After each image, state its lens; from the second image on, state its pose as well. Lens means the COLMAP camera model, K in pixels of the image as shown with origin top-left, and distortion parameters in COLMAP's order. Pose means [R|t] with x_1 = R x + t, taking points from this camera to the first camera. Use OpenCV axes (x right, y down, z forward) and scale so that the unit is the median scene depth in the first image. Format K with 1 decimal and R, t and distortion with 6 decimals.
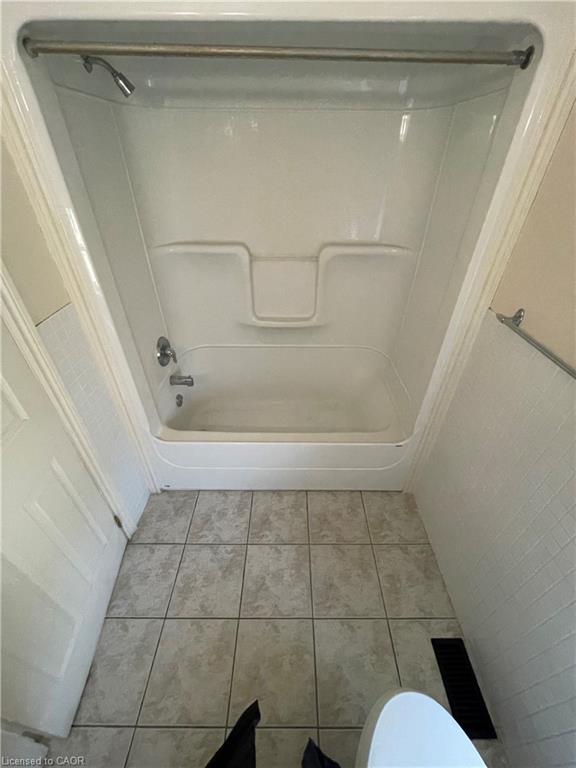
lens RADIAL K [[312.4, 0, 287.5], [0, 312.4, 383.1], [0, 0, 1]] dist [-0.001907, -0.000212]
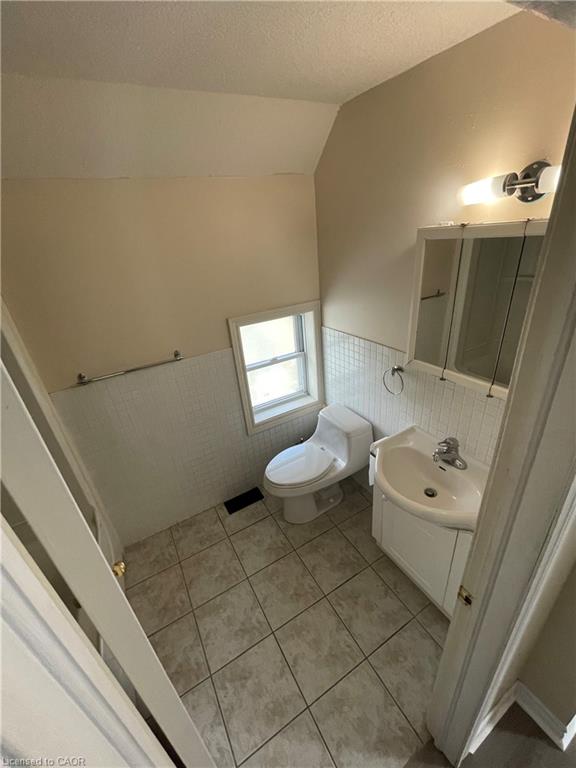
lens RADIAL K [[312.4, 0, 288.6], [0, 312.4, 383.3], [0, 0, 1]] dist [-0.001907, -0.000212]
pose [[-0.504675, -0.343596, 0.791988, -0.732323], [0.571743, 0.554343, 0.604825, -0.394305], [-0.646849, 0.758054, -0.083314, 0.336177]]
